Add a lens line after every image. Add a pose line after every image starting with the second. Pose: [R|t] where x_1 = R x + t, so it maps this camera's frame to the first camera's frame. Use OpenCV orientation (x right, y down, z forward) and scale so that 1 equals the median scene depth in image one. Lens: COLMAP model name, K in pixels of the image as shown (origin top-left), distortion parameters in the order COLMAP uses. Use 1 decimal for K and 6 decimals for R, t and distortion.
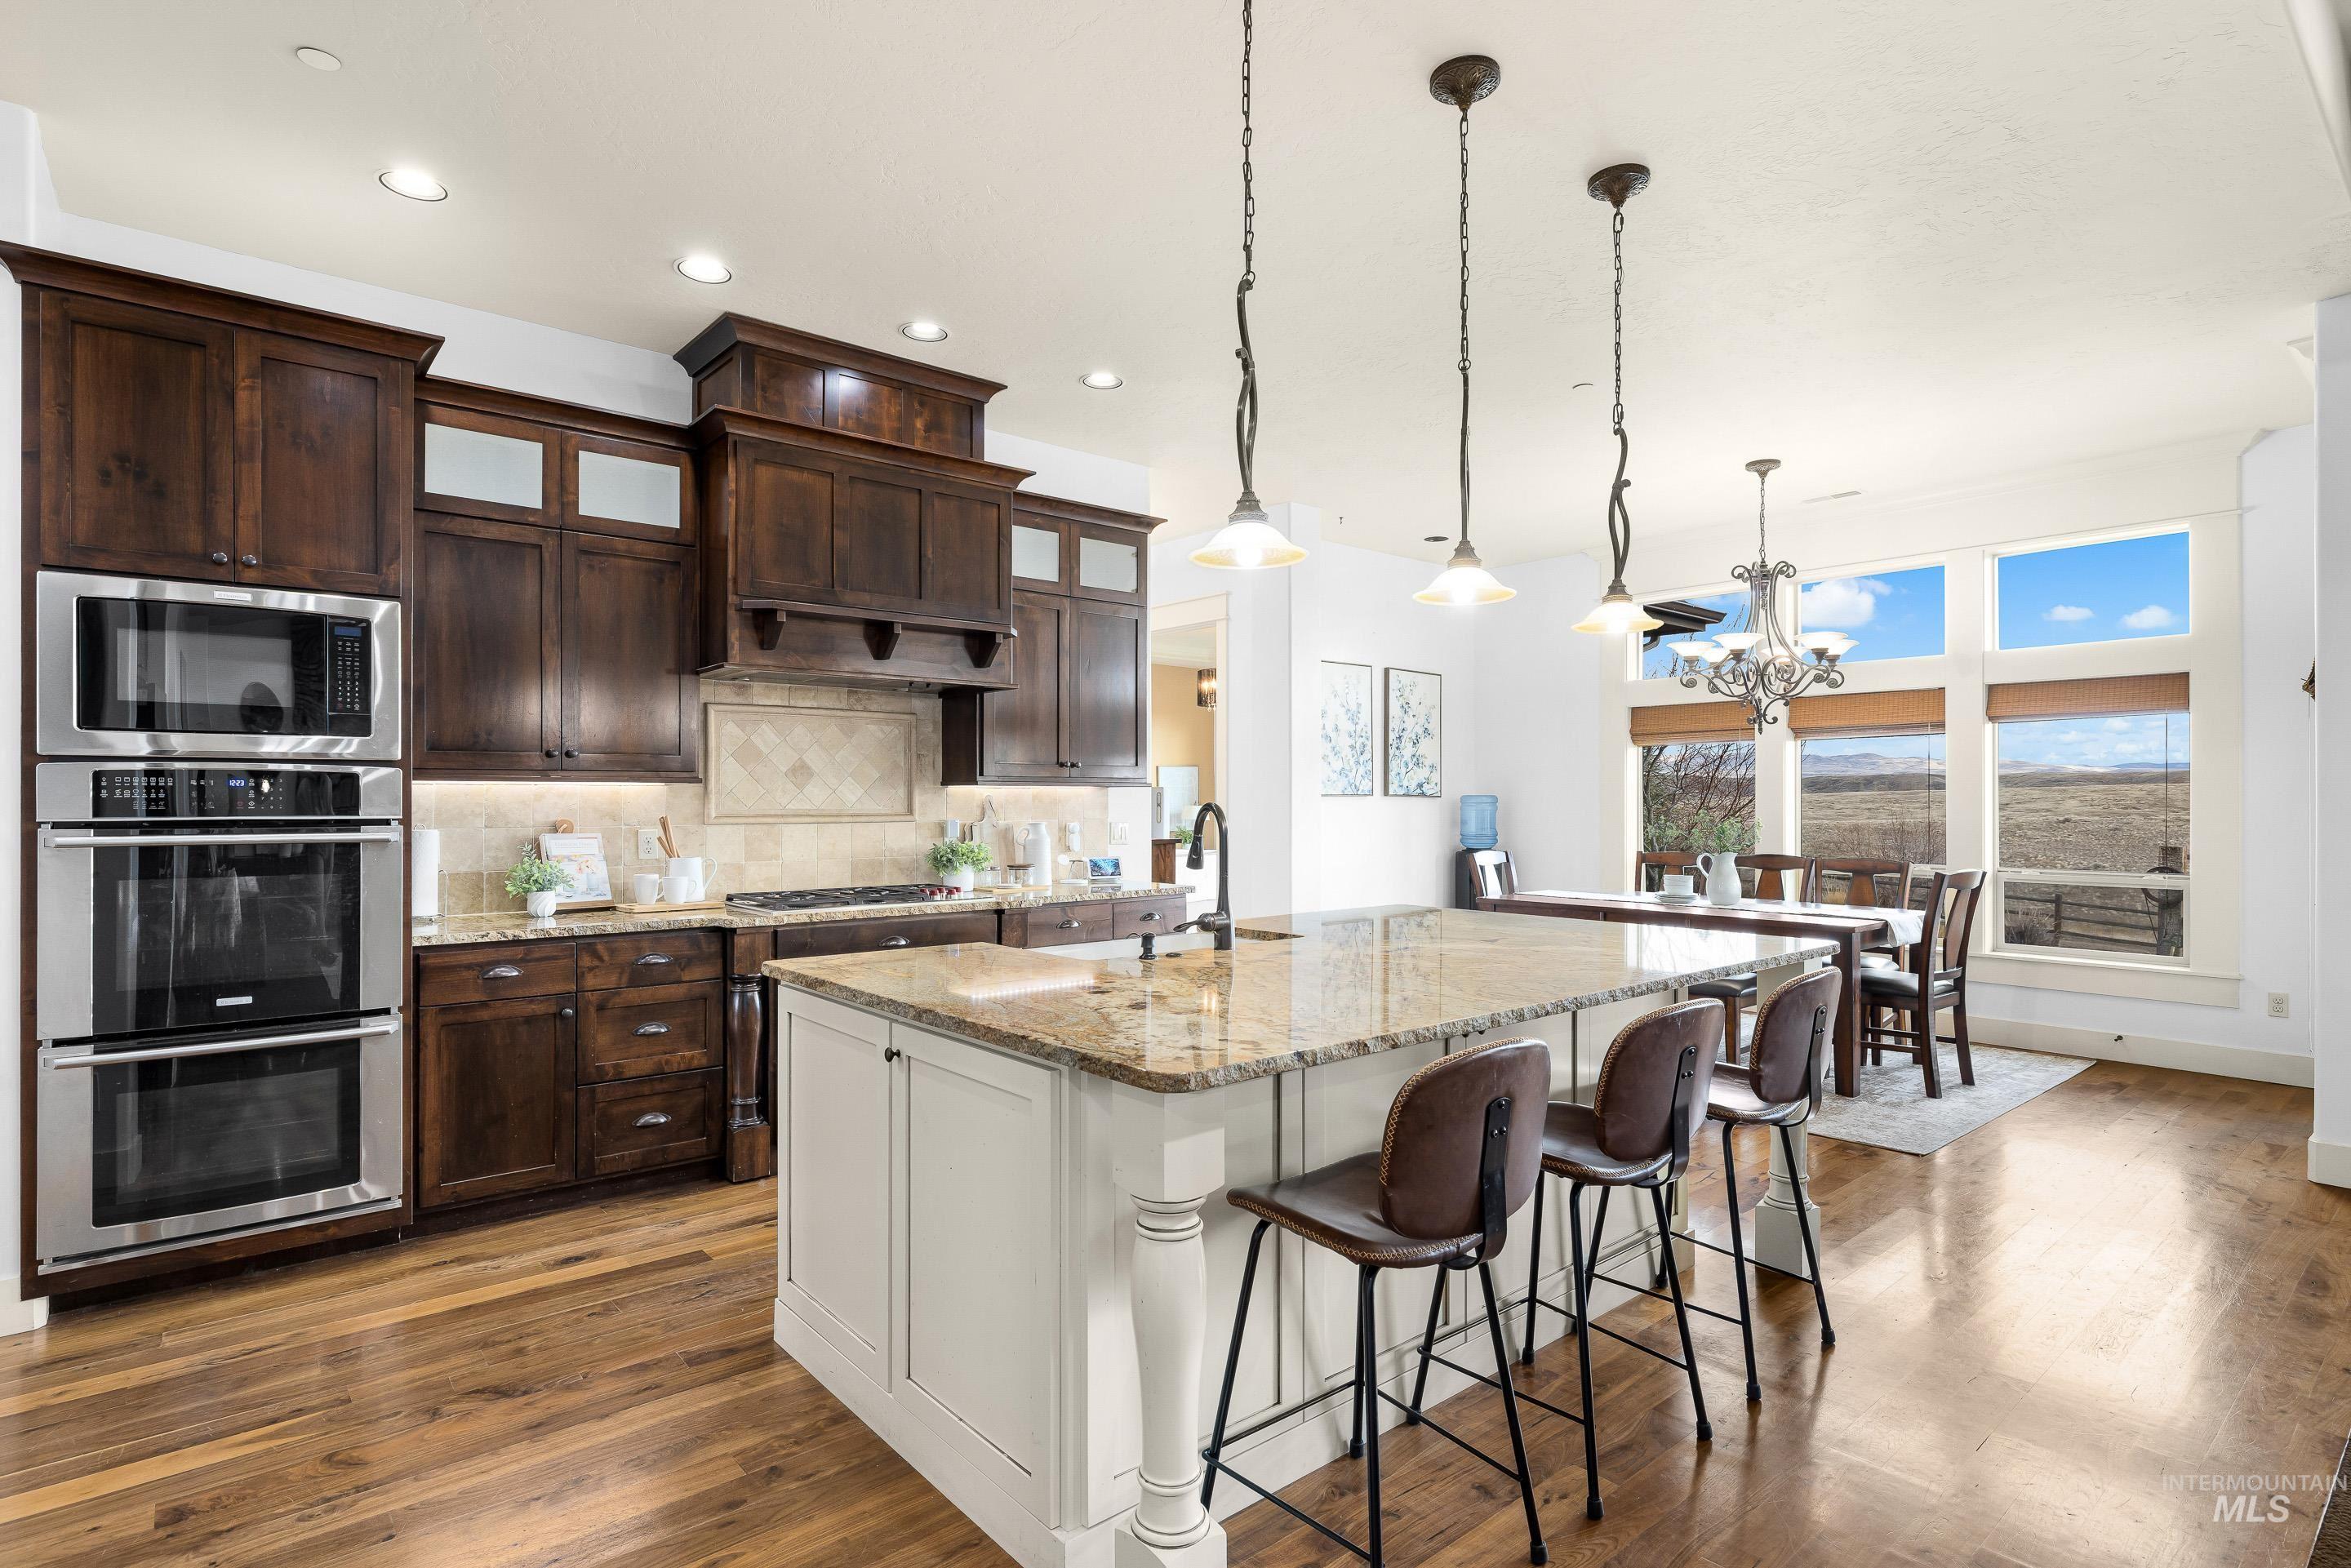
lens RADIAL K [[1185.8, 0, 1176.1], [0, 1185.8, 791.7], [0, 0, 1]] dist [0.001592, 0.000612]
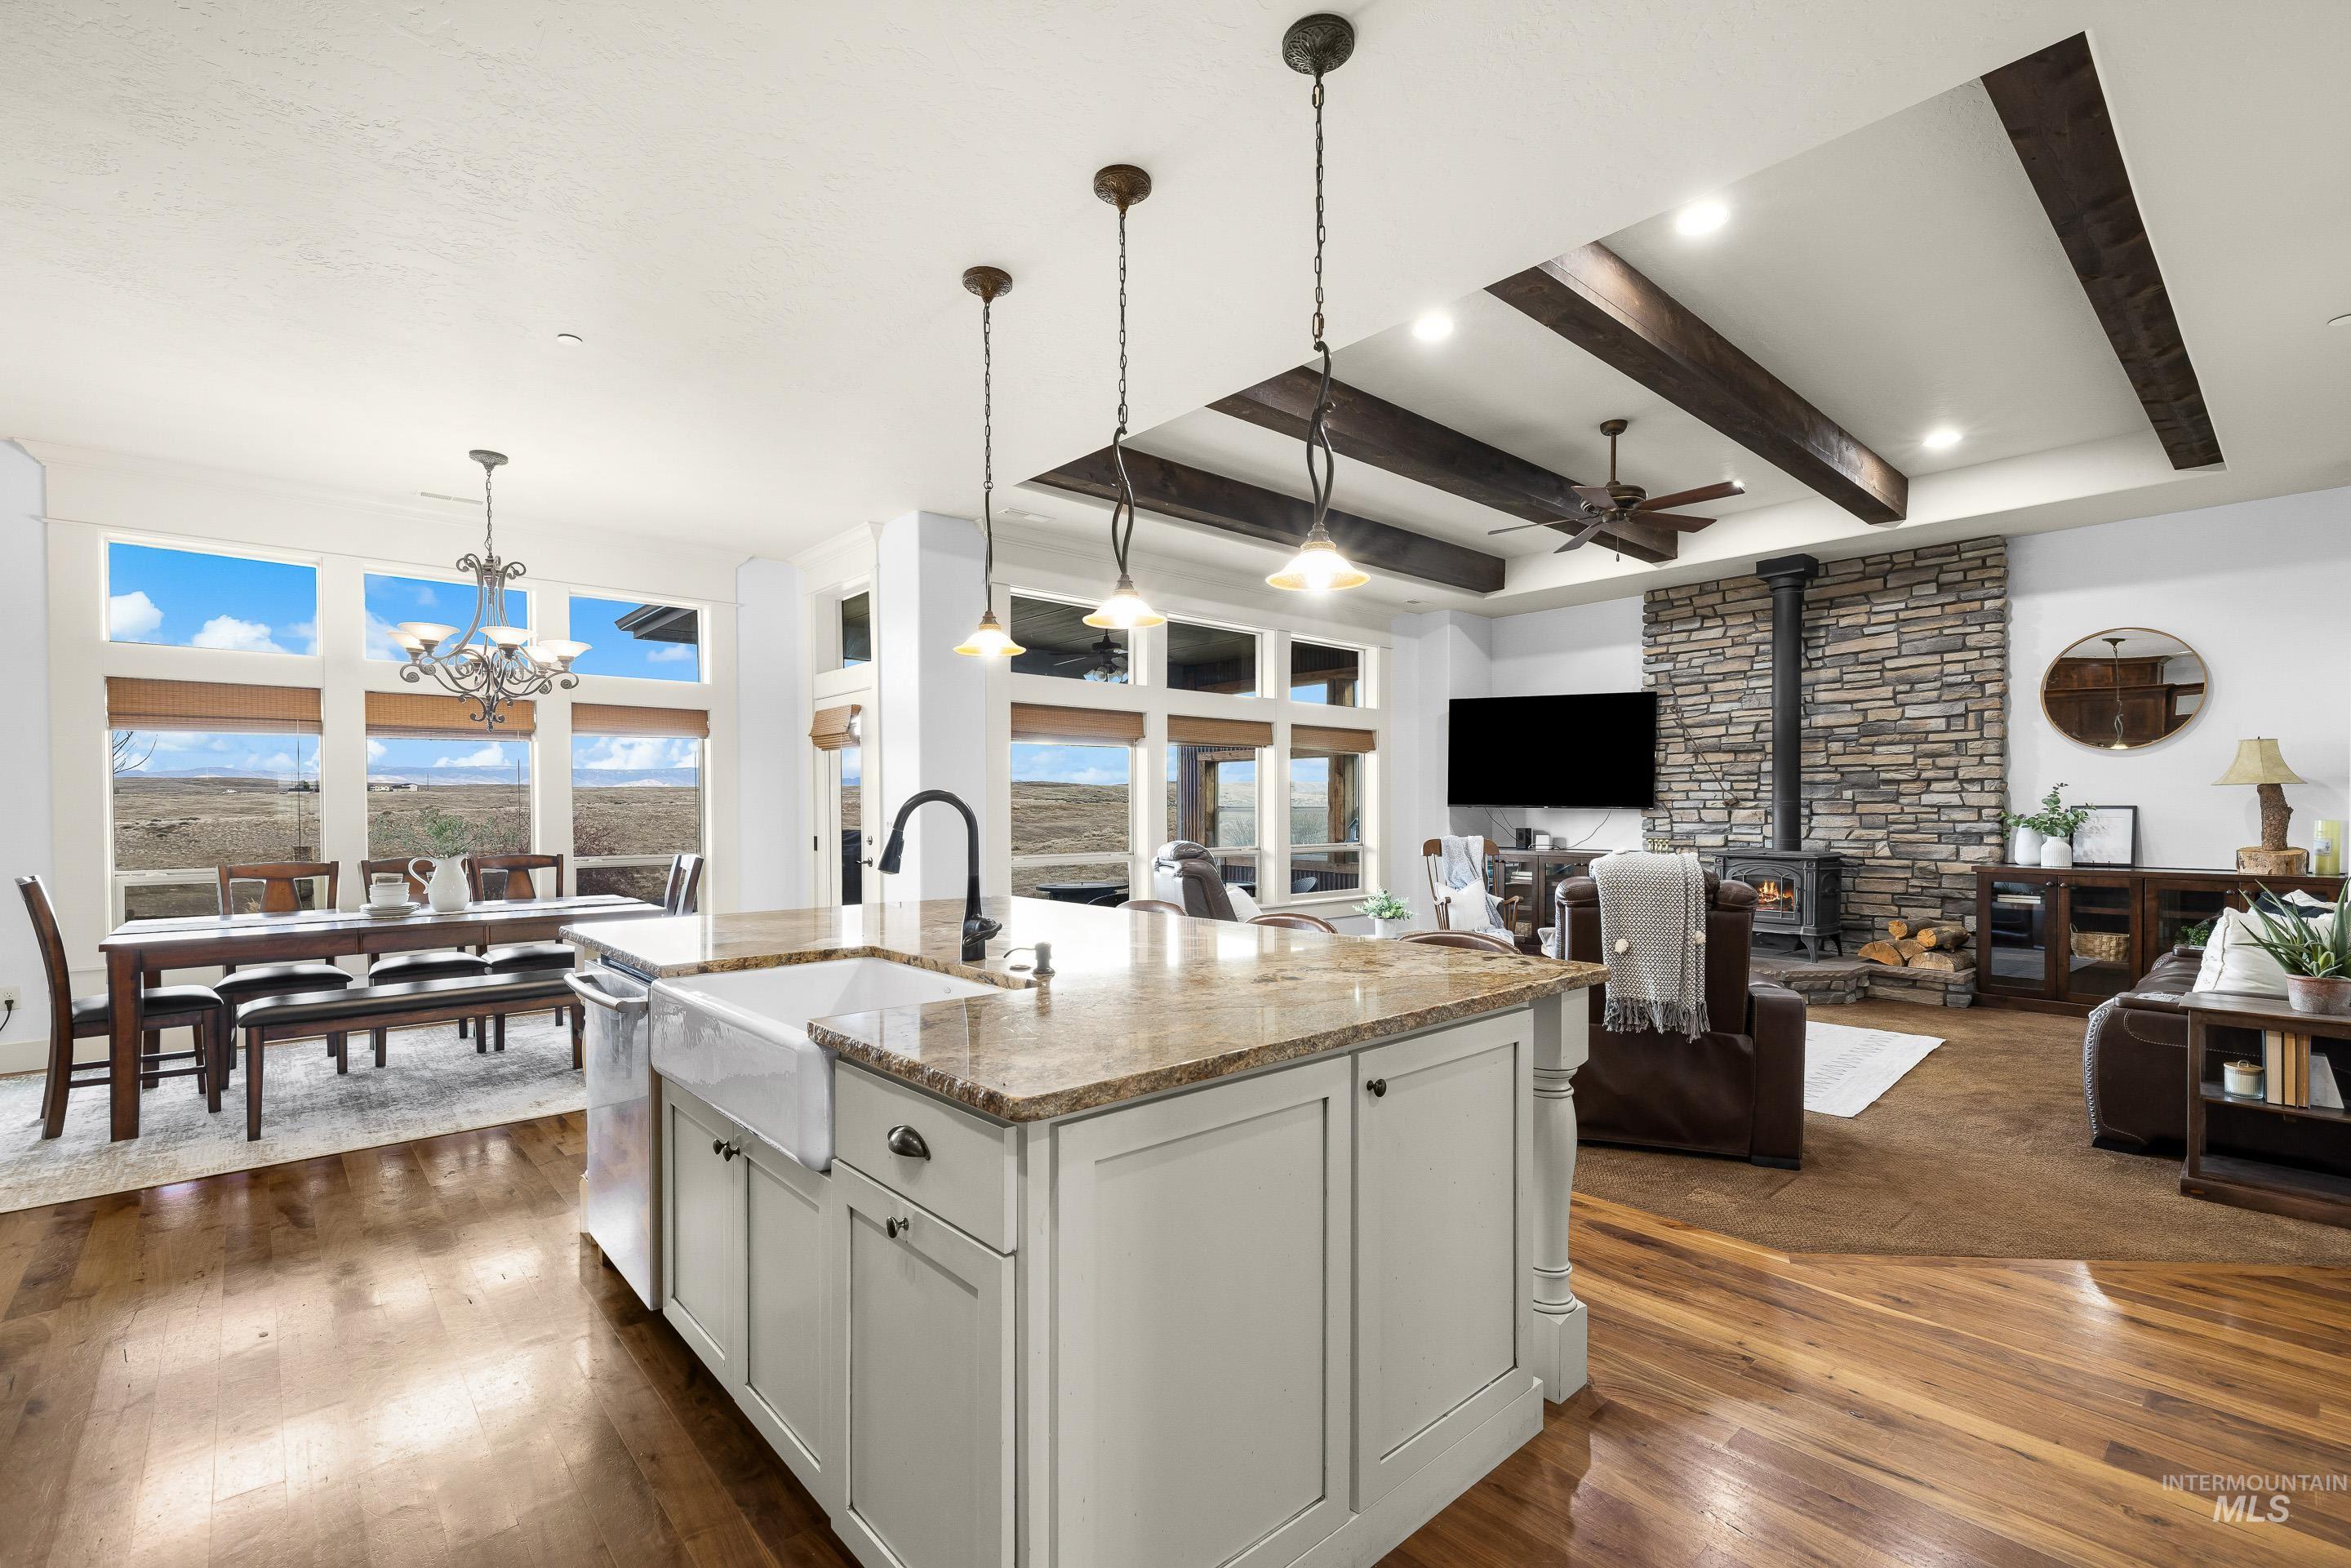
lens RADIAL K [[1023.1, 0, 1163.8], [0, 1023.1, 819.0], [0, 0, 1]] dist [0.002918, -0.000110]
pose [[-0.022080, -0.014041, 0.999658, -0.469443], [-0.001863, 0.999900, 0.014004, 0.014018], [-0.999754, -0.001554, -0.022104, 0.585580]]
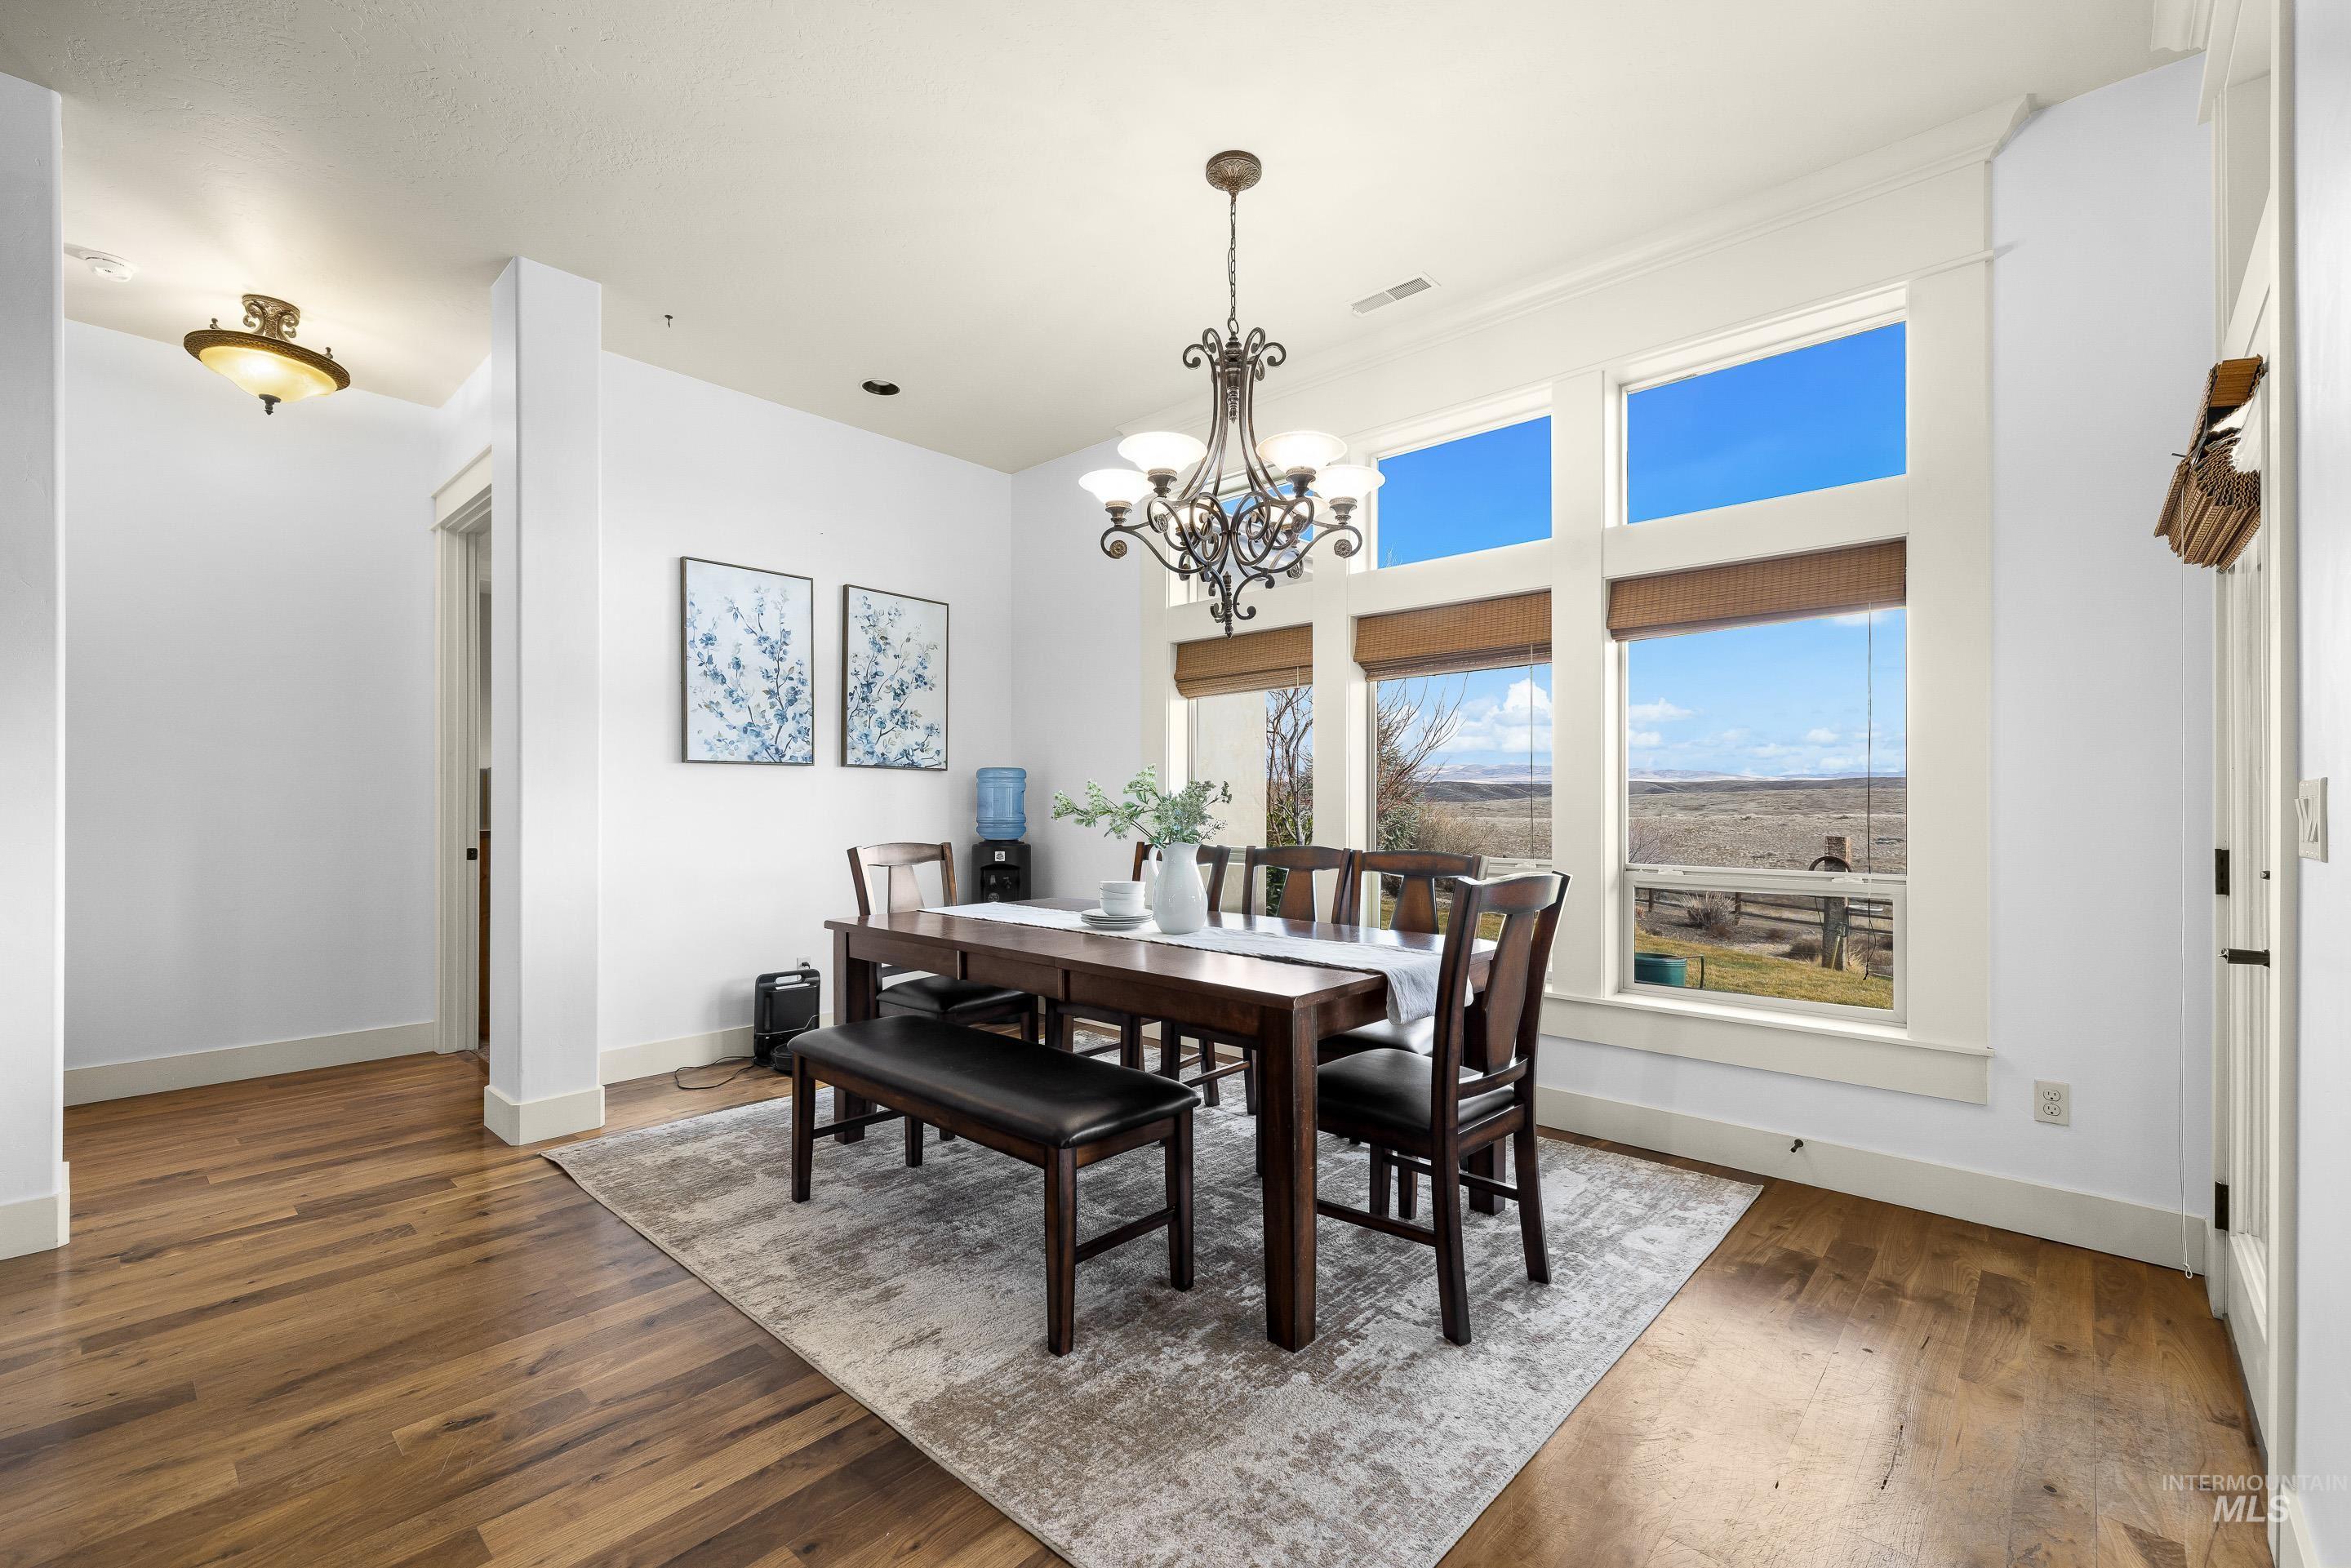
lens RADIAL K [[1009.7, 0, 1169.7], [0, 1009.7, 794.6], [0, 0, 1]] dist [0.000833, 0.000428]
pose [[0.992322, 0.001297, 0.123671, 0.510095], [-0.001278, 0.999999, -0.000230, 0.035303], [-0.123672, 0.000070, 0.992323, 0.653583]]
